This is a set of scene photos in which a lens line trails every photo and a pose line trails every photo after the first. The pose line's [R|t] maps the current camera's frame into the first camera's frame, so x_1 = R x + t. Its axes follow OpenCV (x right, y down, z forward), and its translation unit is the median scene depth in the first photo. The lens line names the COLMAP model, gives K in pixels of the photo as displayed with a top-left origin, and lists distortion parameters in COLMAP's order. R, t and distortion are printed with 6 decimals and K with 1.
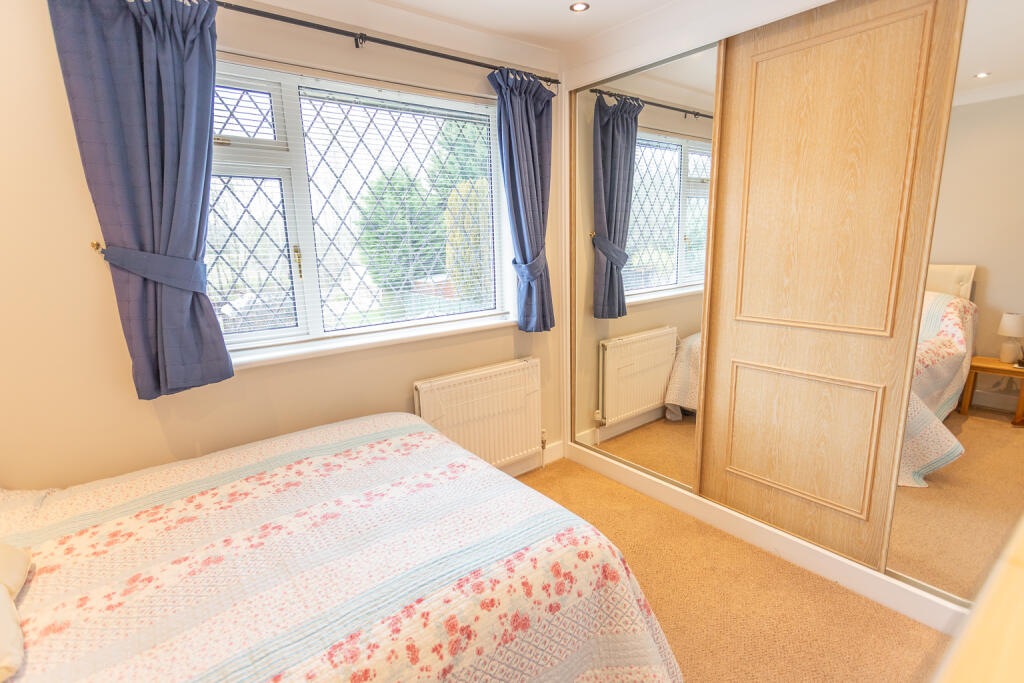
lens RADIAL K [[477.5, 0, 516.9], [0, 477.5, 336.8], [0, 0, 1]] dist [0.004384, 0.000475]
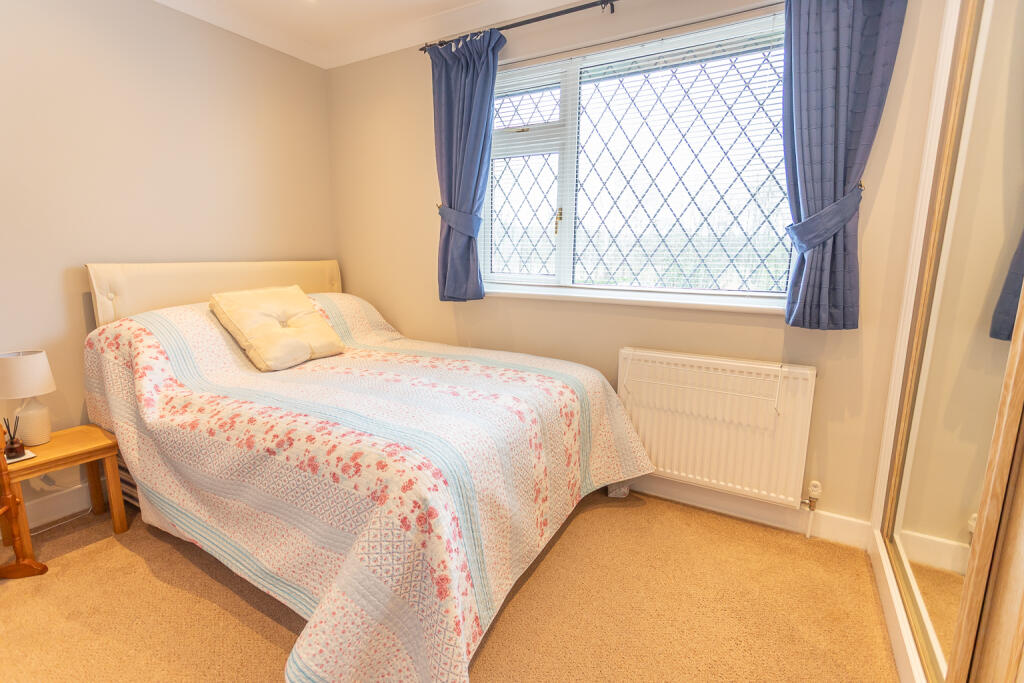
lens RADIAL K [[477.5, 0, 516.9], [0, 477.5, 336.8], [0, 0, 1]] dist [0.004384, 0.000475]
pose [[0.382877, 0.189820, -0.904087, 0.856240], [-0.199475, 0.972562, 0.119720, 0.004834], [0.902006, 0.134504, 0.410236, 0.608360]]
